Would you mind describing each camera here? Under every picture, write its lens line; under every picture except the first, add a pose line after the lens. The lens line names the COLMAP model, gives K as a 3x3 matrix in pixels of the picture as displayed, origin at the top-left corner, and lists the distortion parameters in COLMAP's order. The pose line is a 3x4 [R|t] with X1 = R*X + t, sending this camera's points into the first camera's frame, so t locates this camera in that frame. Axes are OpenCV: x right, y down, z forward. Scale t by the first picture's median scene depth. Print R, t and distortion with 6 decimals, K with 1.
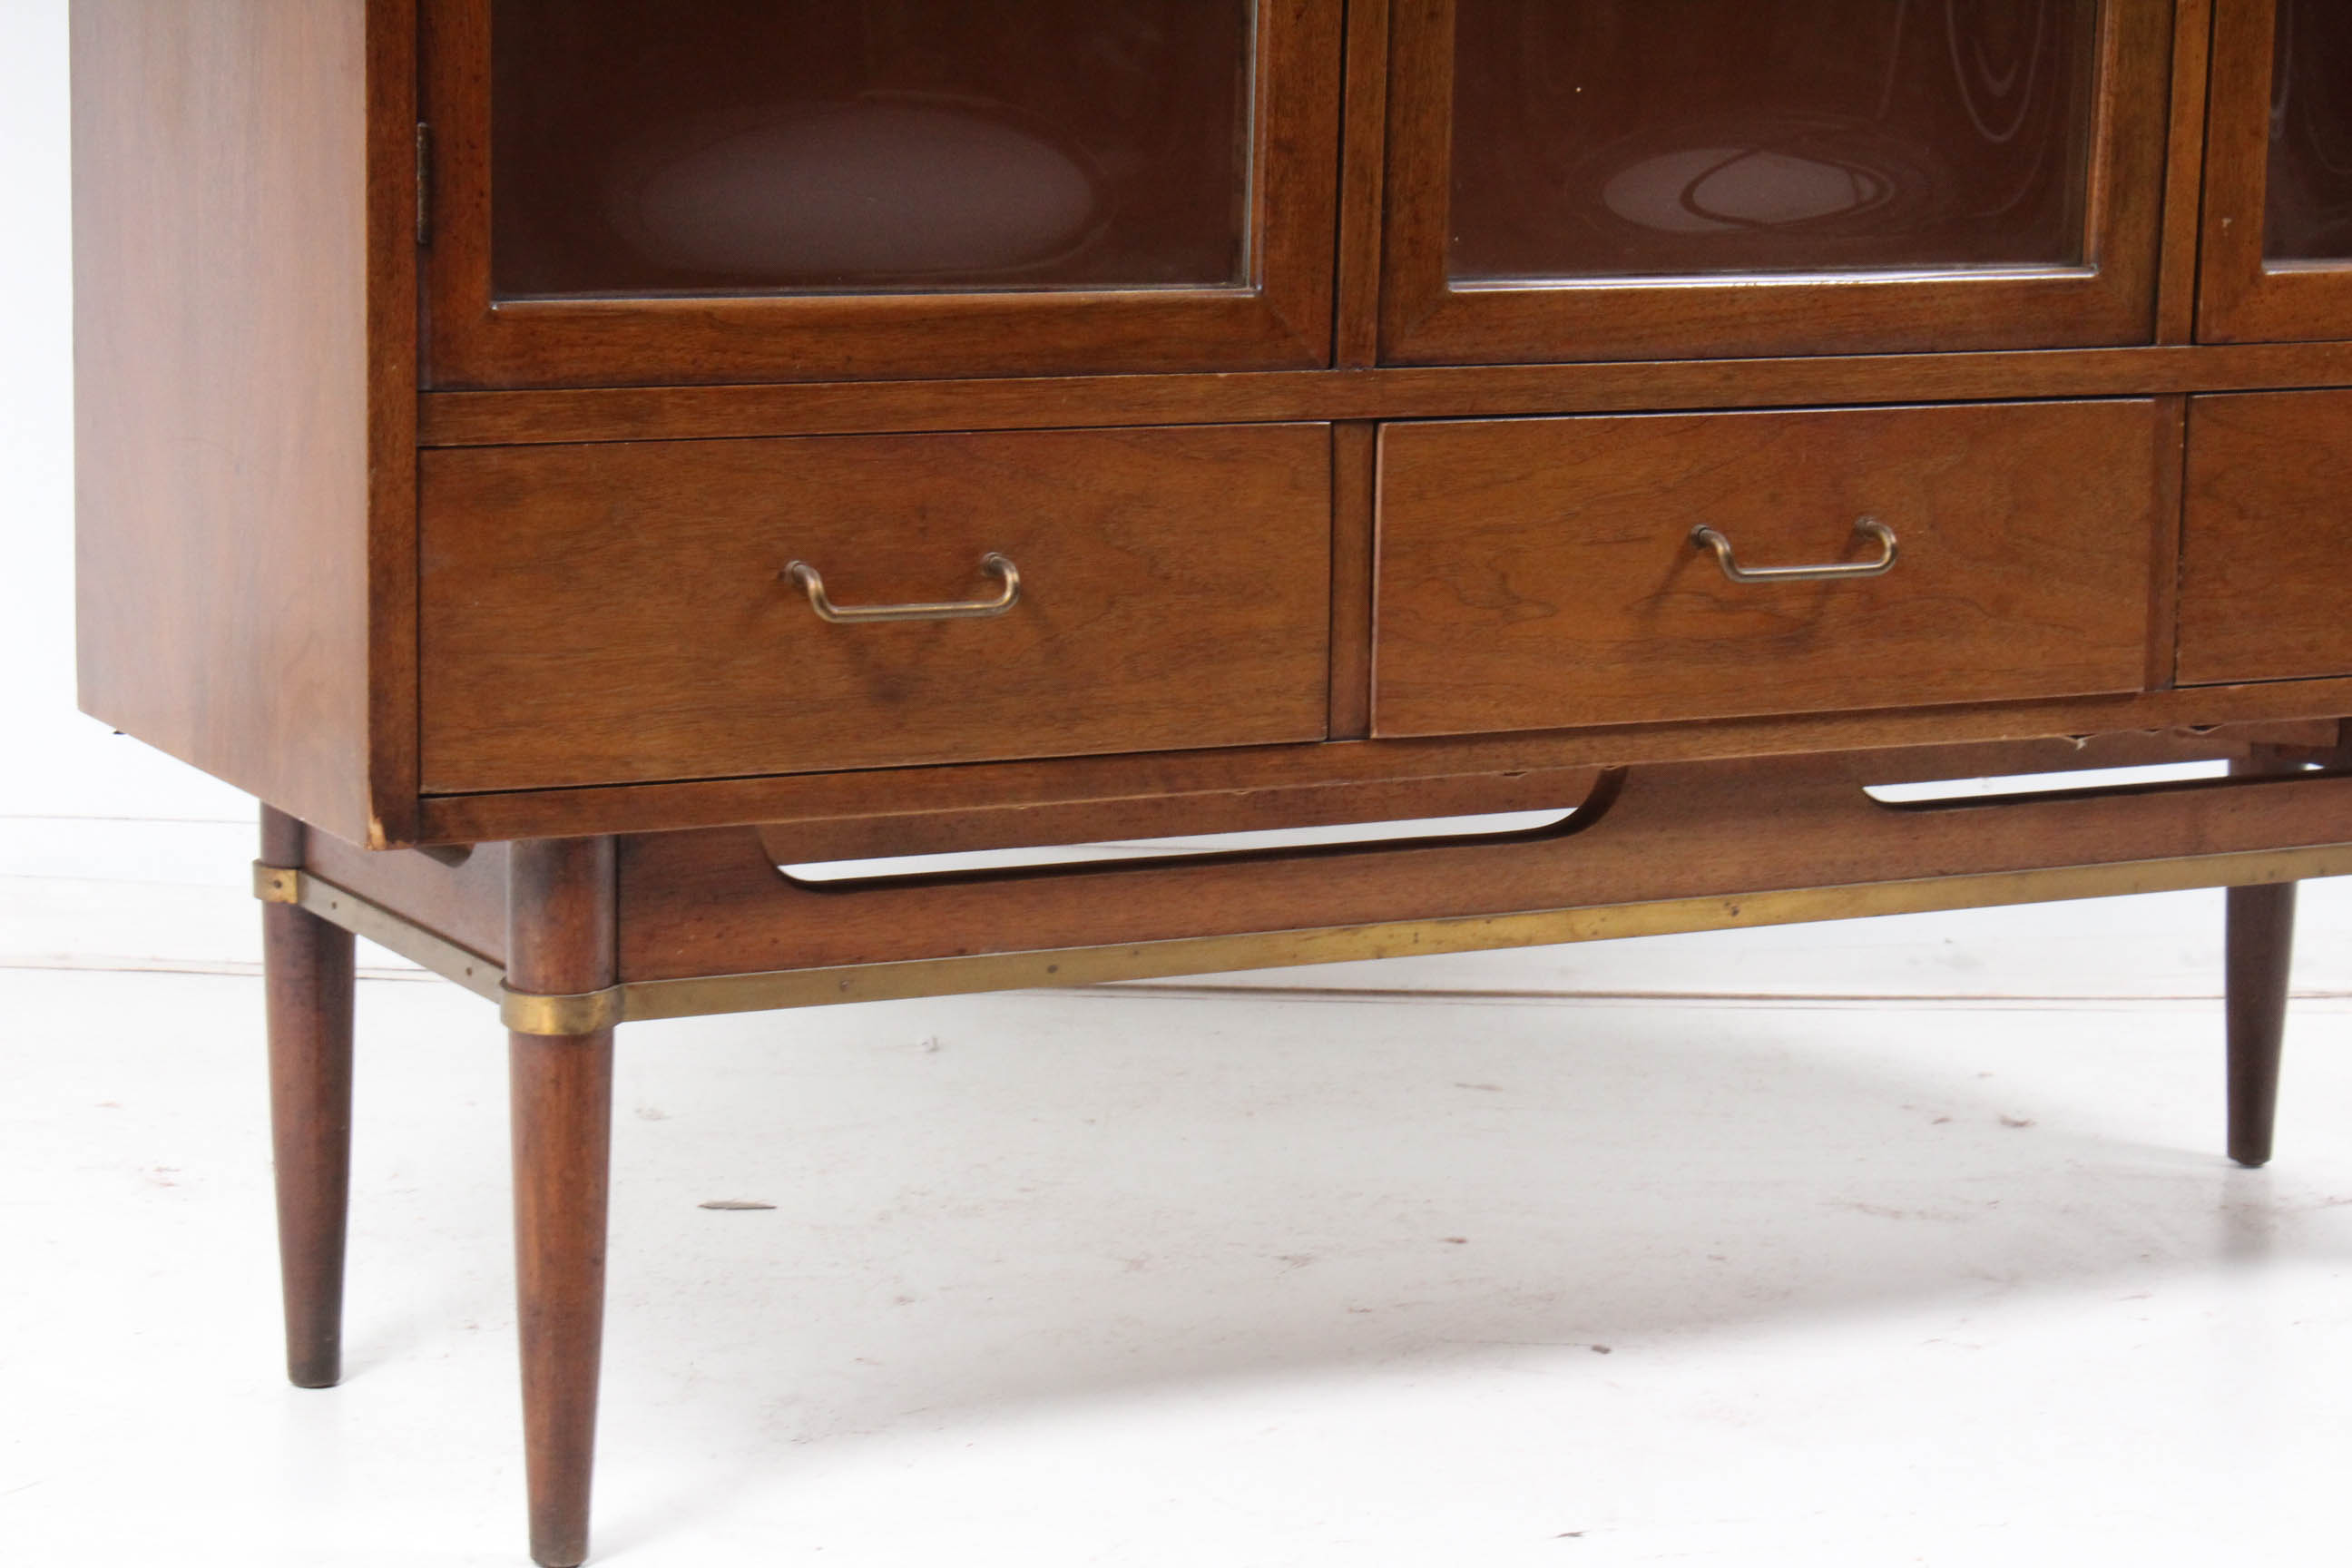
lens RADIAL K [[5549.6, 0, 1168.7], [0, 5549.6, 796.9], [0, 0, 1]] dist [0.069135, 0.000000]
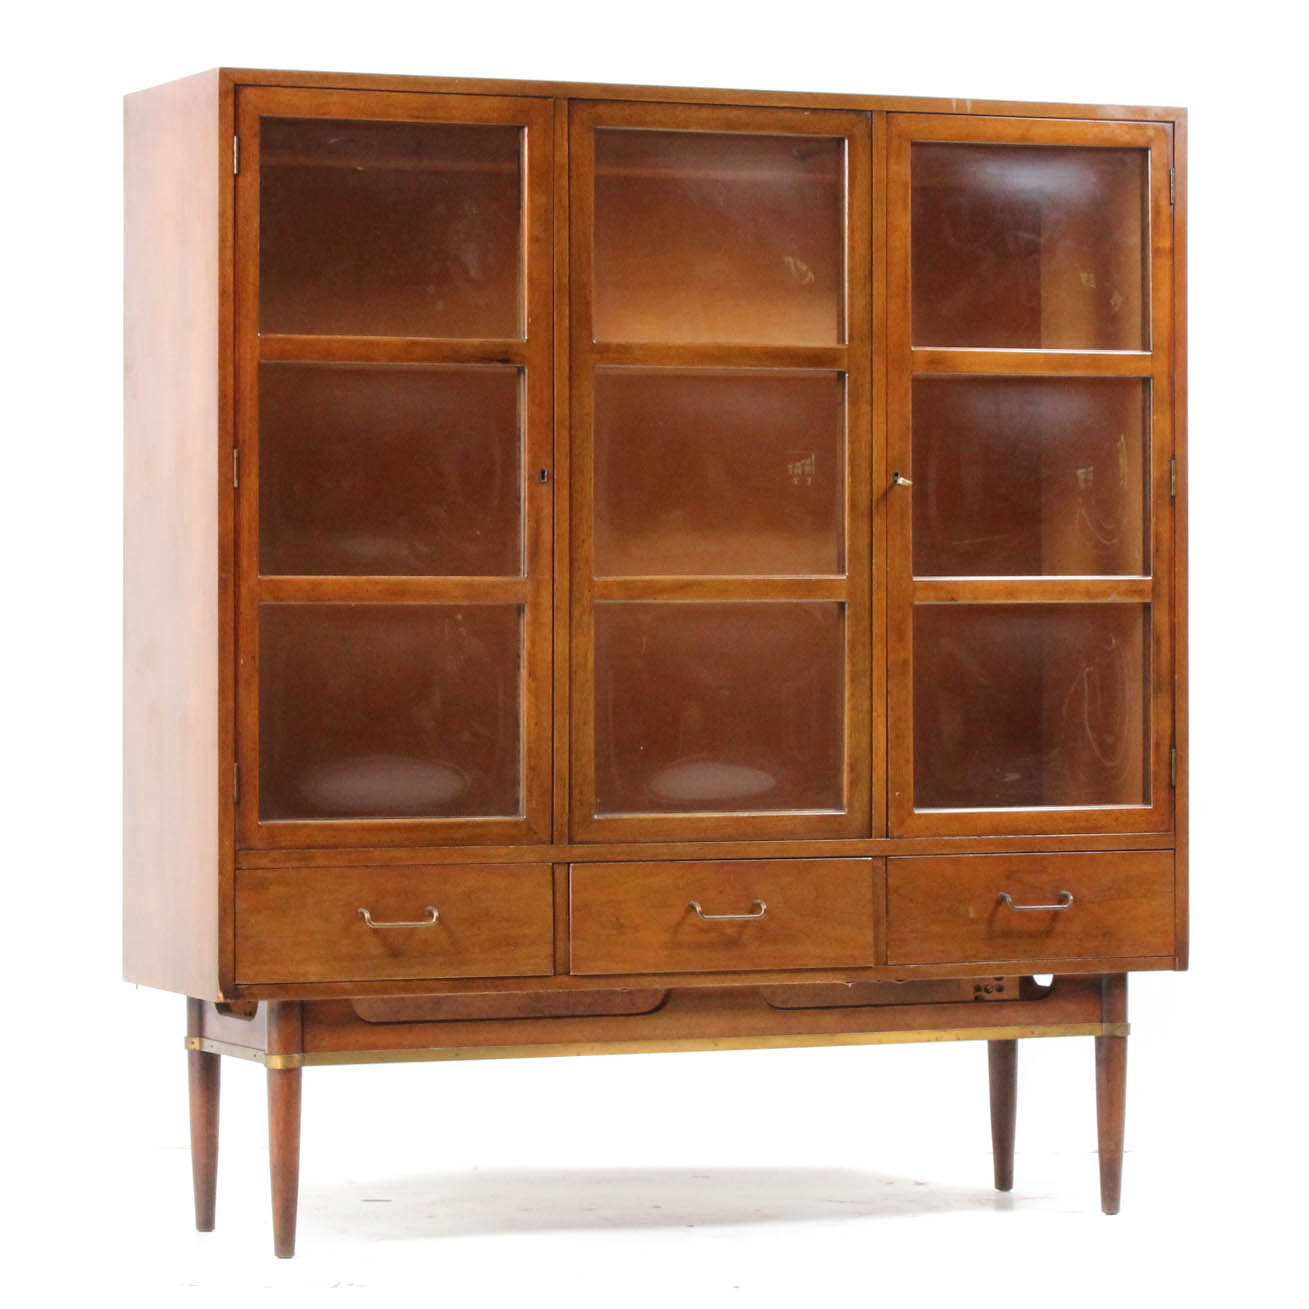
lens RADIAL K [[5067.0, 0, 629.5], [0, 5067.0, 597.1], [0, 0, 1]] dist [-0.017841, 0.000000]
pose [[0.996076, -0.022743, -0.085535, 0.284655], [0.007683, 0.984992, -0.172431, 0.239668], [0.088173, 0.171097, 0.981301, -1.534452]]
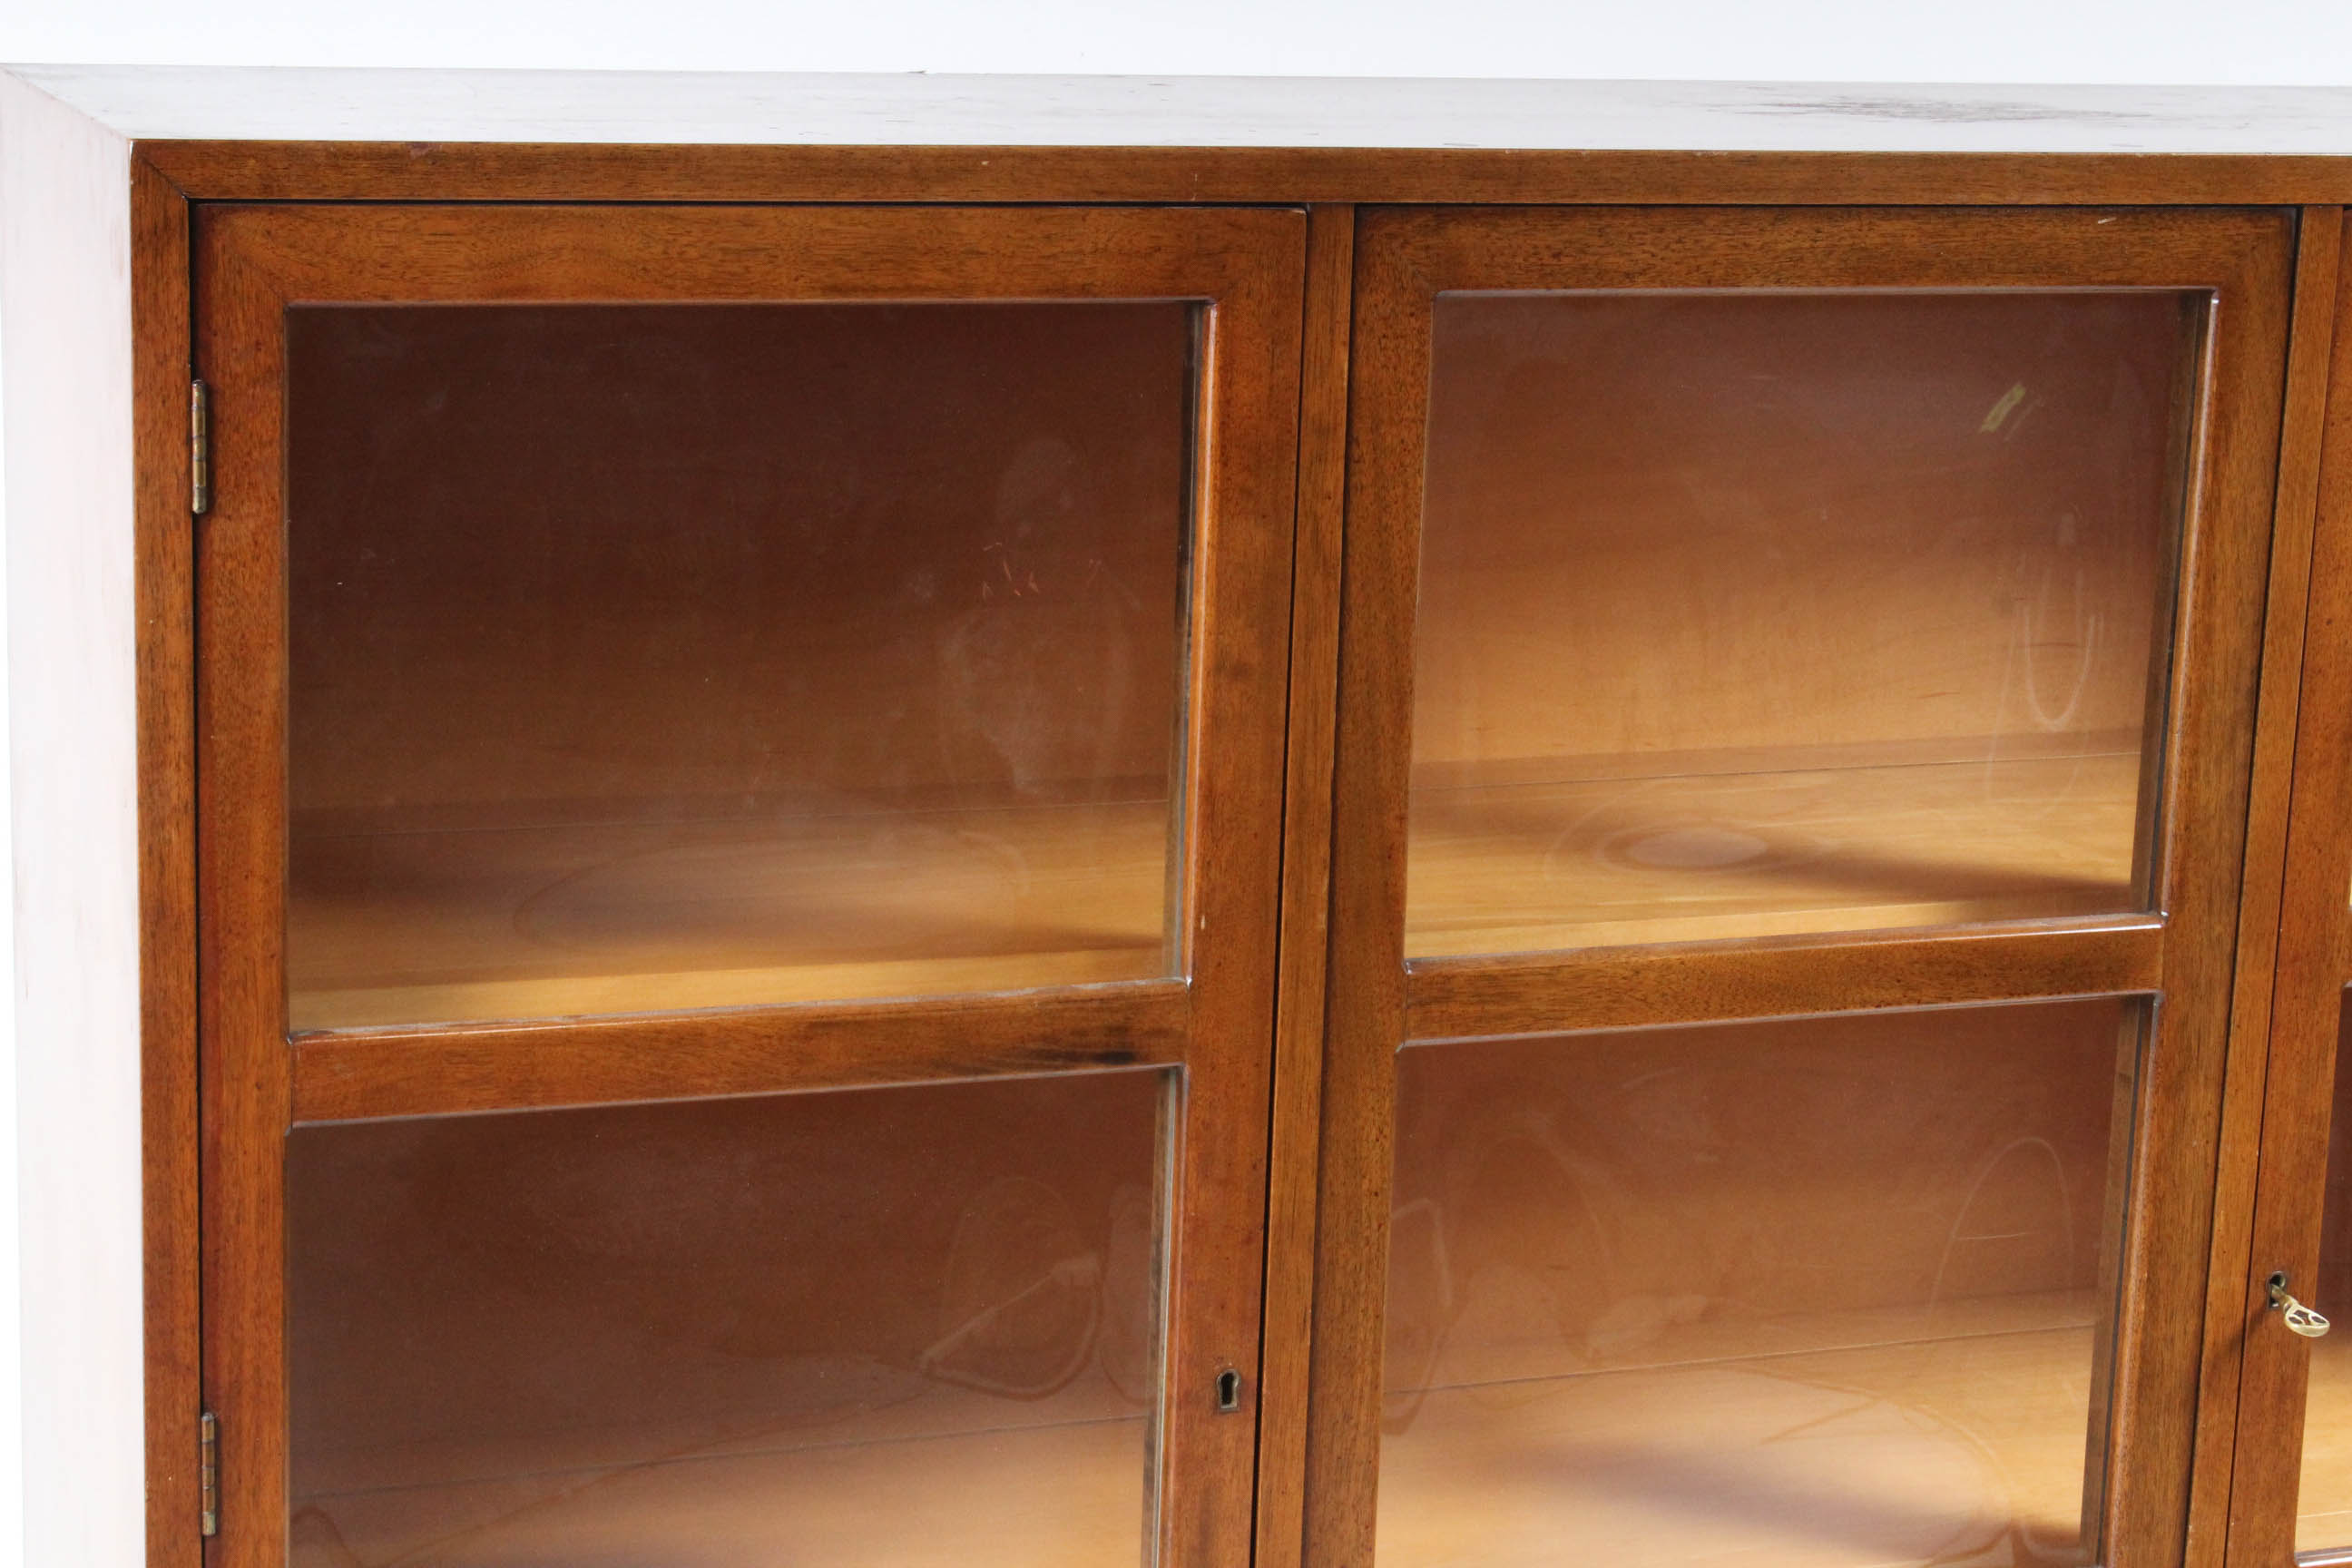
lens RADIAL K [[4632.4, 0, 1171.4], [0, 4632.4, 790.9], [0, 0, 1]] dist [0.033757, 0.000000]
pose [[0.991801, 0.038575, -0.121835, 0.105421], [-0.033946, 0.998629, 0.039842, -0.378055], [0.123204, -0.035379, 0.991750, 0.191237]]
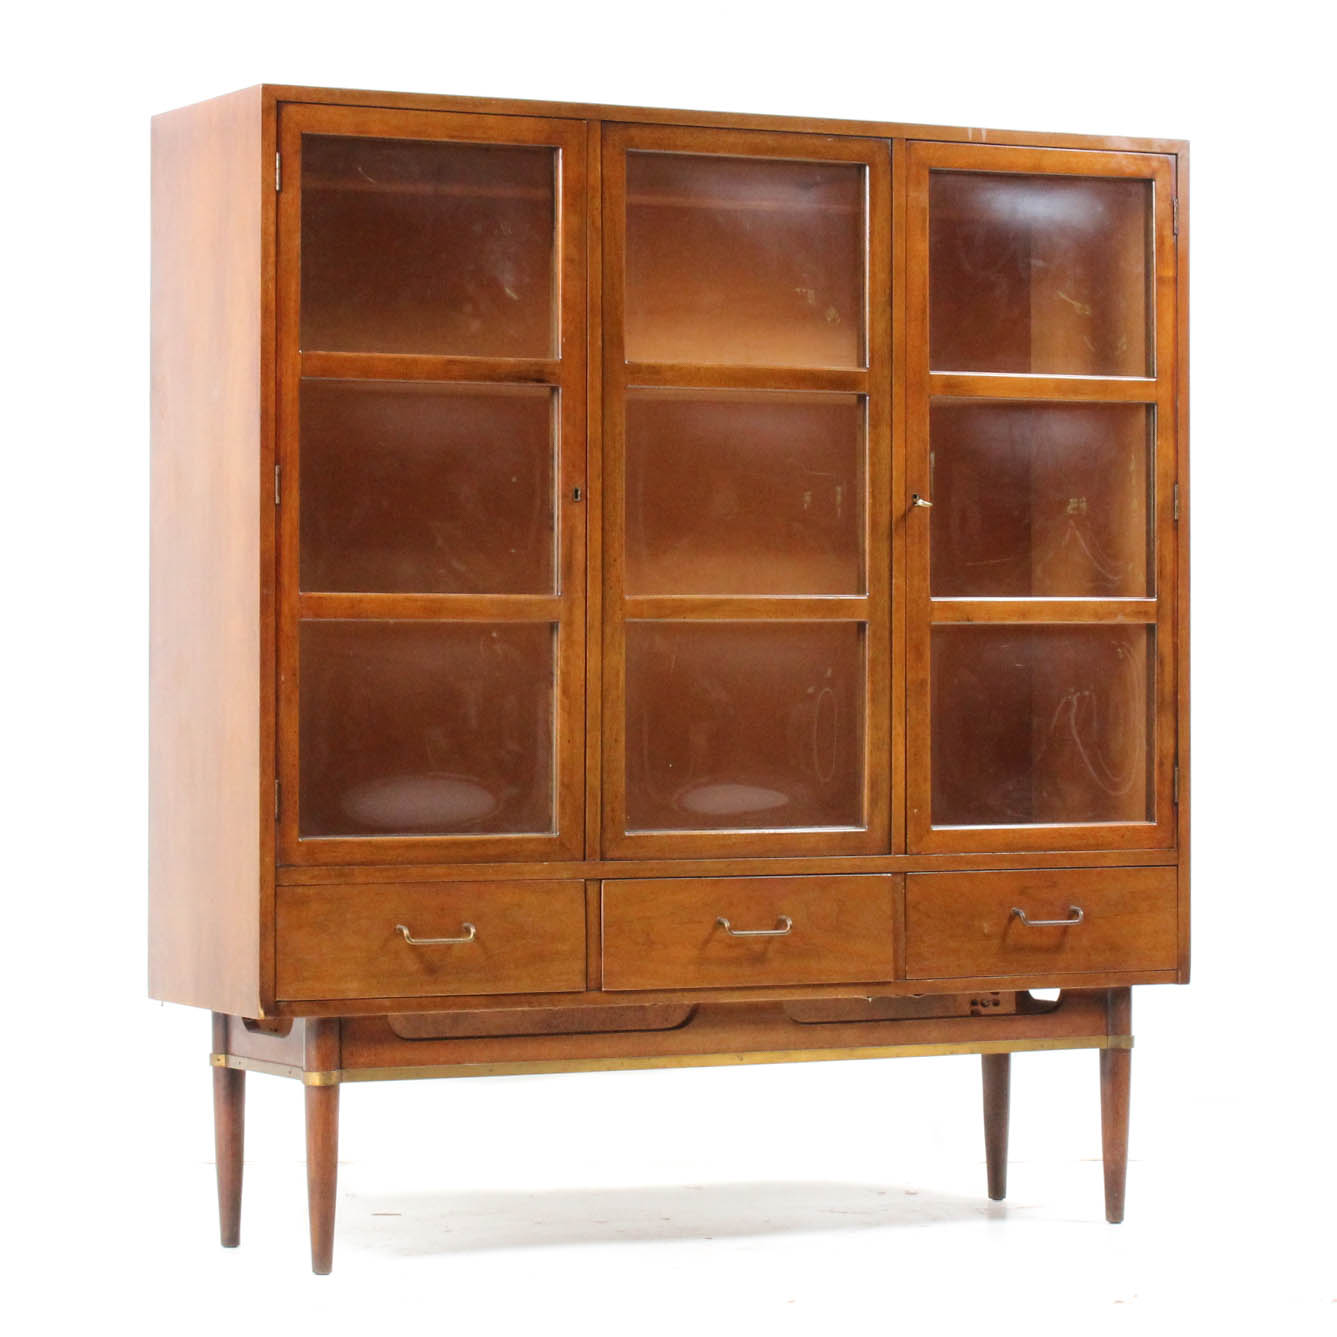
lens RADIAL K [[4520.3, 0, 675.7], [0, 4520.3, 618.1], [0, 0, 1]] dist [-0.043888, 0.000000]
pose [[0.999599, -0.021829, -0.018037, 0.117128], [0.018230, 0.983503, -0.179971, 0.214387], [0.021668, 0.179570, 0.983507, -1.289734]]
